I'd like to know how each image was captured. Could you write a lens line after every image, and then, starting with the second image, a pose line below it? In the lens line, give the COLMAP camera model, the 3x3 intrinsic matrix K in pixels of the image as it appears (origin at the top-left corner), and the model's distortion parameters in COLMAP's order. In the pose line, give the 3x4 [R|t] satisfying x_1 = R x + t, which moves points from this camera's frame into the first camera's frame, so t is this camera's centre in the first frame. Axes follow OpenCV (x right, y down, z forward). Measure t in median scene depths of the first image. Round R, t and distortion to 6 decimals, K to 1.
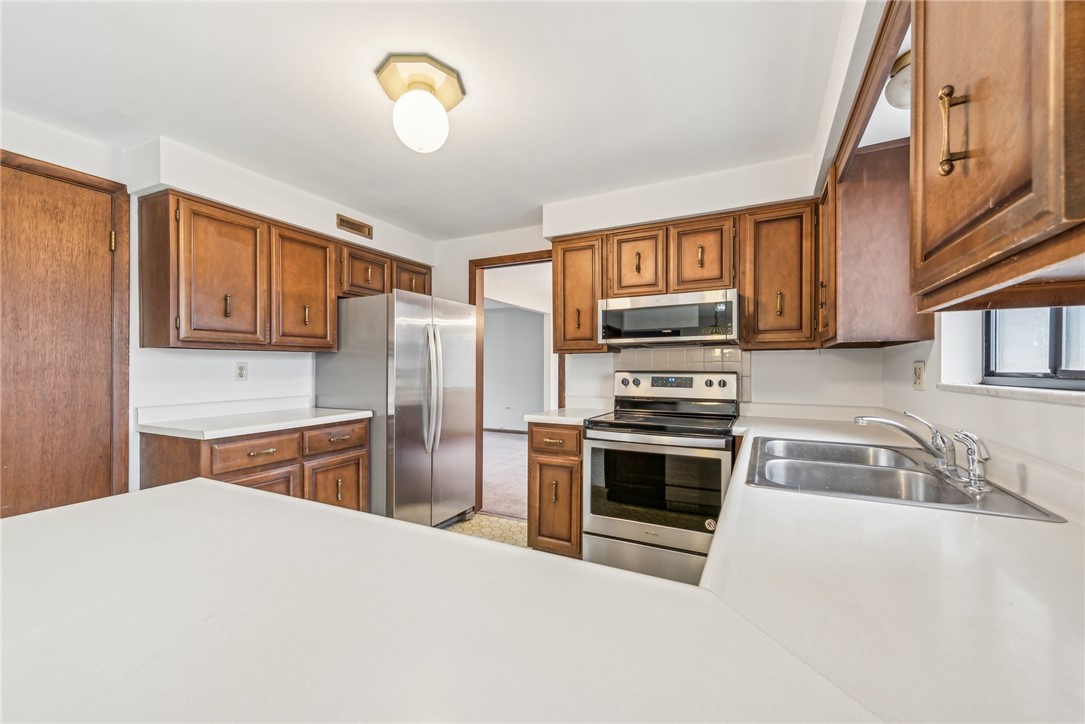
lens RADIAL K [[433.3, 0, 549.0], [0, 433.3, 365.0], [0, 0, 1]] dist [0.012227, -0.002211]
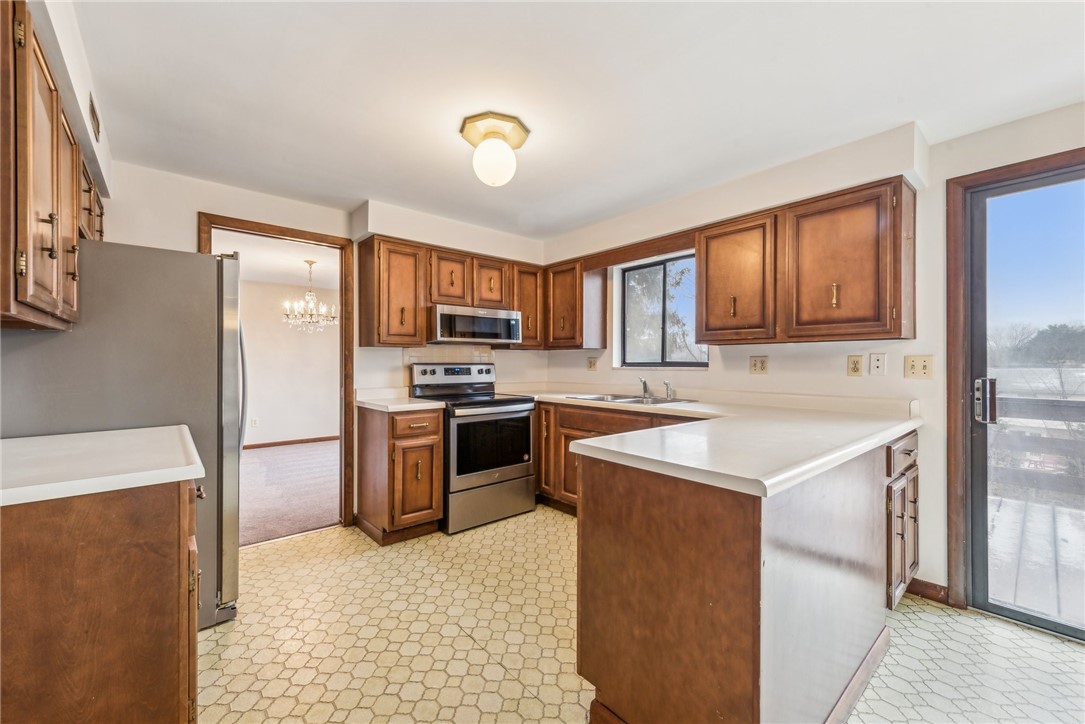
lens RADIAL K [[433.3, 0, 544.3], [0, 433.3, 362.0], [0, 0, 1]] dist [0.012227, -0.002211]
pose [[0.392360, -0.001820, 0.919810, -0.917308], [-0.006823, 0.999965, 0.004889, 0.002865], [-0.919786, -0.008194, 0.392334, 0.259860]]
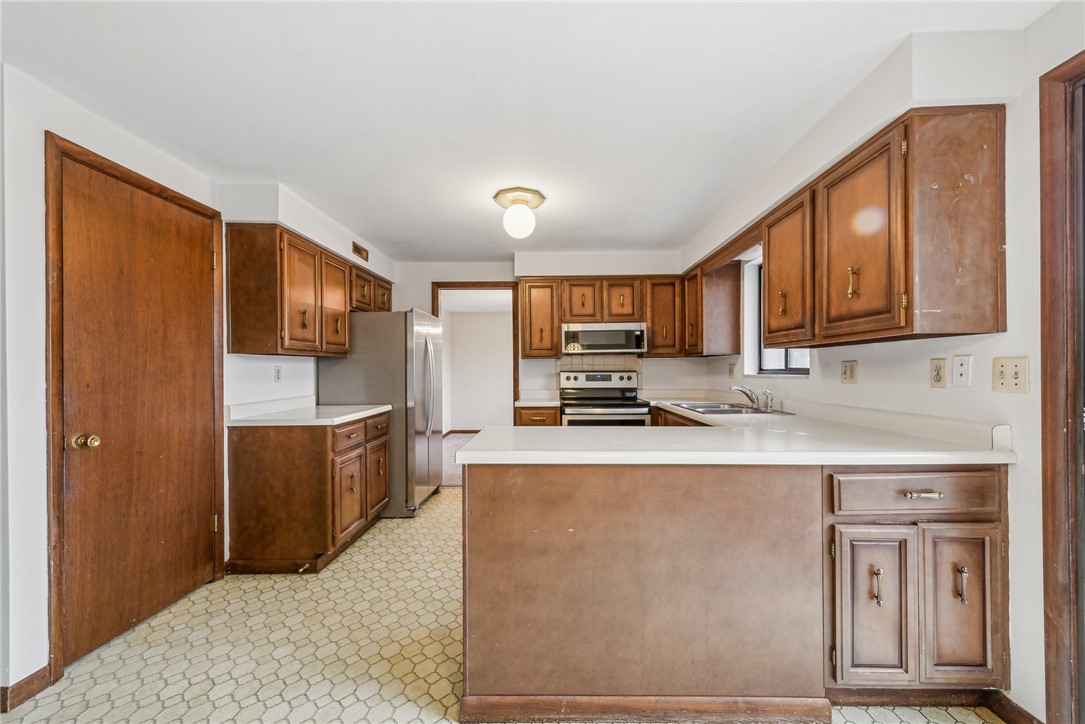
lens RADIAL K [[433.3, 0, 550.3], [0, 433.3, 371.2], [0, 0, 1]] dist [0.012227, -0.002211]
pose [[0.903398, -0.008655, 0.428715, -0.595448], [0.004343, 0.999930, 0.011035, -0.002036], [-0.428781, -0.008107, 0.903372, -0.363678]]
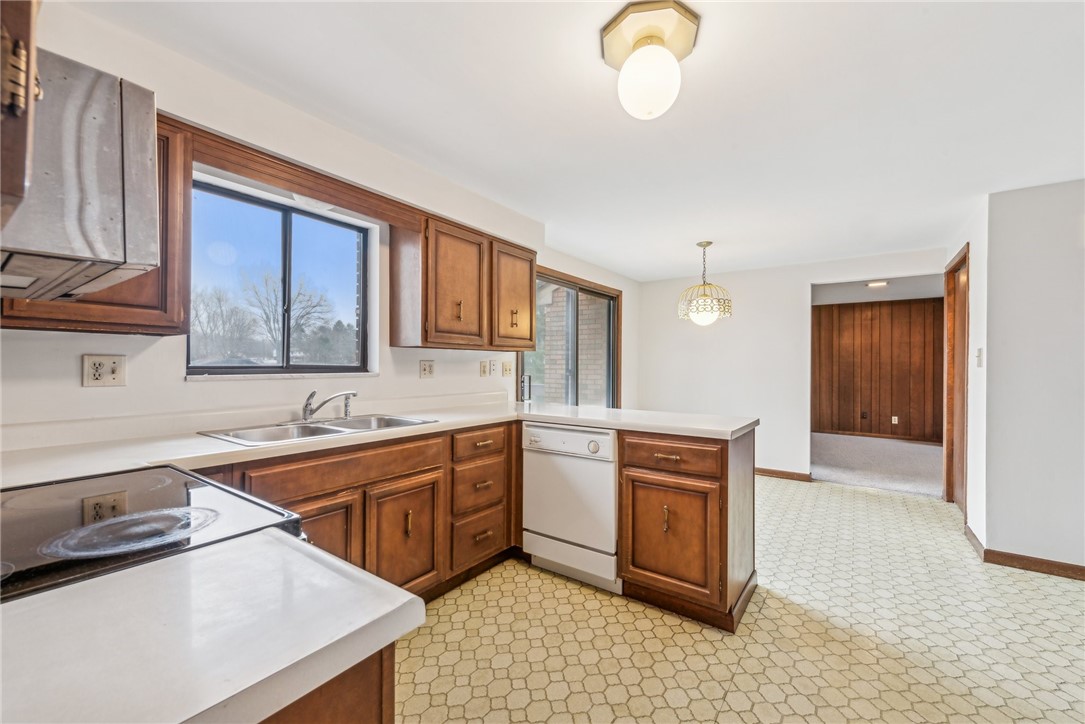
lens RADIAL K [[433.3, 0, 551.7], [0, 433.3, 362.2], [0, 0, 1]] dist [0.012227, -0.002211]
pose [[-0.986084, -0.005229, 0.166166, -0.161598], [-0.008410, 0.999795, -0.018444, 0.012890], [-0.166035, -0.019585, -0.985925, 1.270696]]
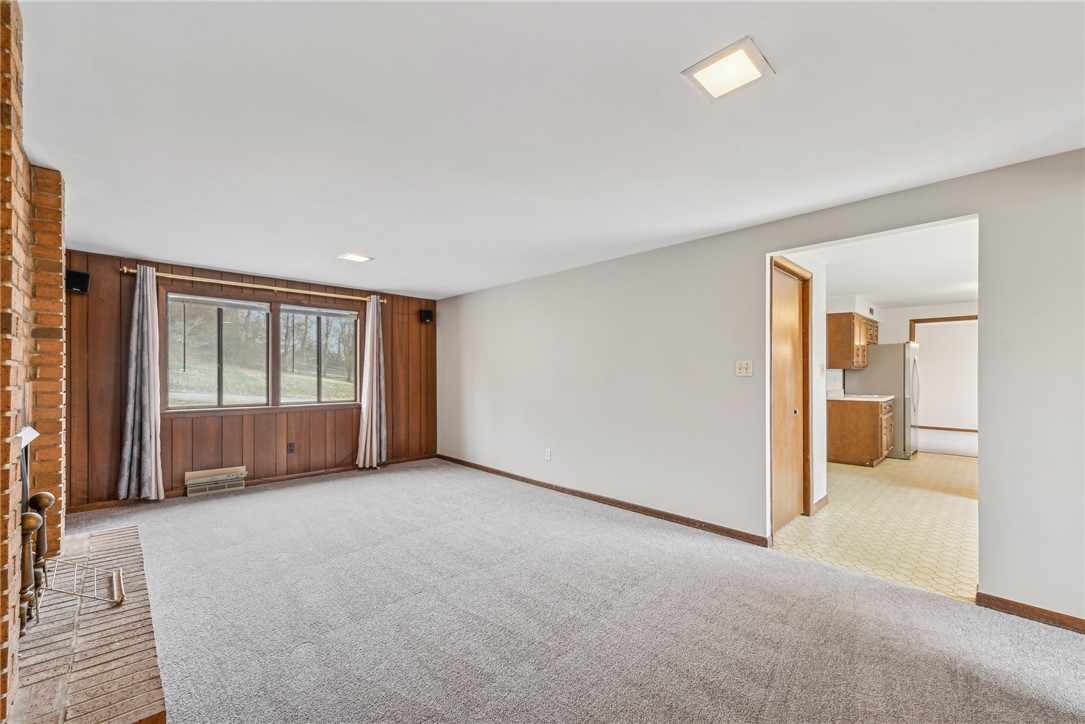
lens RADIAL K [[433.3, 0, 545.5], [0, 433.3, 370.8], [0, 0, 1]] dist [0.012227, -0.002211]
pose [[0.939149, -0.000676, -0.343510, -1.504972], [0.001836, 0.999994, 0.003053, -0.036119], [0.343506, -0.003498, 0.939144, -1.981020]]
